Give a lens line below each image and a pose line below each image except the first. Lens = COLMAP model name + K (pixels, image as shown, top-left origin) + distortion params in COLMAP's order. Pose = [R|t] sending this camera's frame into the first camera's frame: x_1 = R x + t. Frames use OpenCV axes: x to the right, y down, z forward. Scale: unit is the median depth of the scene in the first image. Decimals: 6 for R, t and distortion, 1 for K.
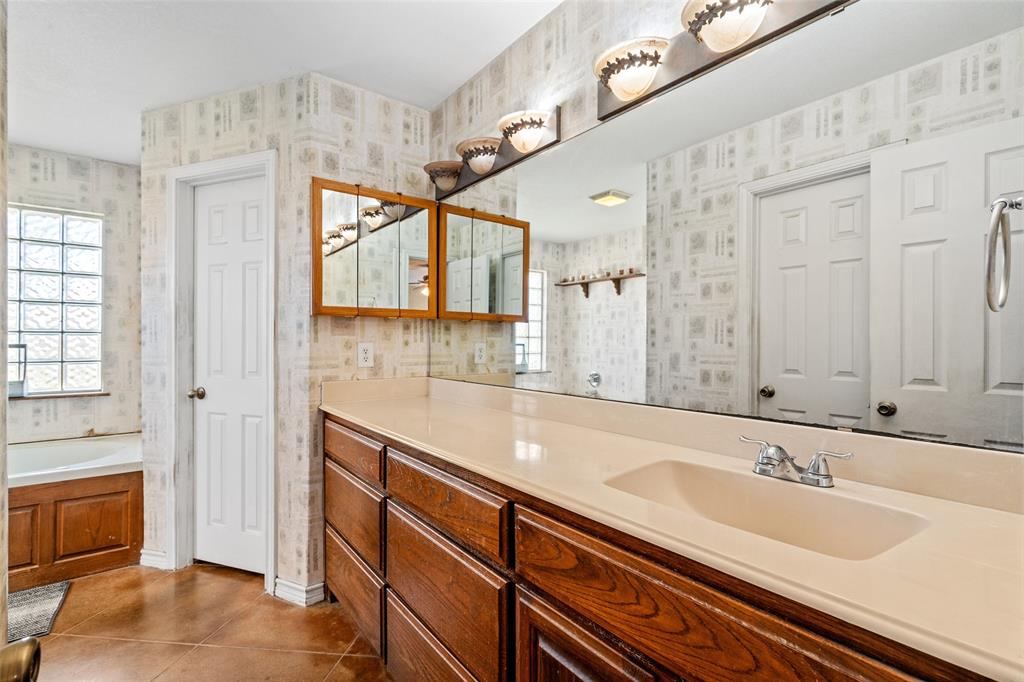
lens RADIAL K [[464.7, 0, 505.4], [0, 464.7, 344.1], [0, 0, 1]] dist [0.001718, -0.000564]
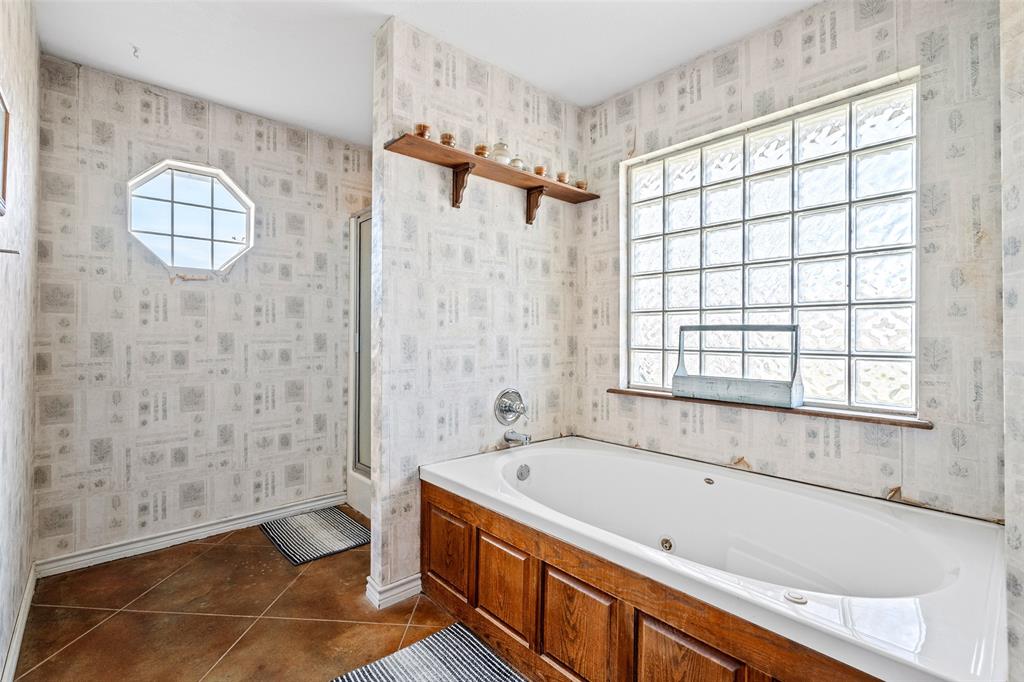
lens RADIAL K [[464.7, 0, 509.9], [0, 464.7, 331.4], [0, 0, 1]] dist [0.001718, -0.000564]
pose [[0.084787, -0.003624, -0.996393, -0.403064], [0.001082, 0.999993, -0.003545, 0.009234], [0.996399, -0.000778, 0.084790, 0.519628]]
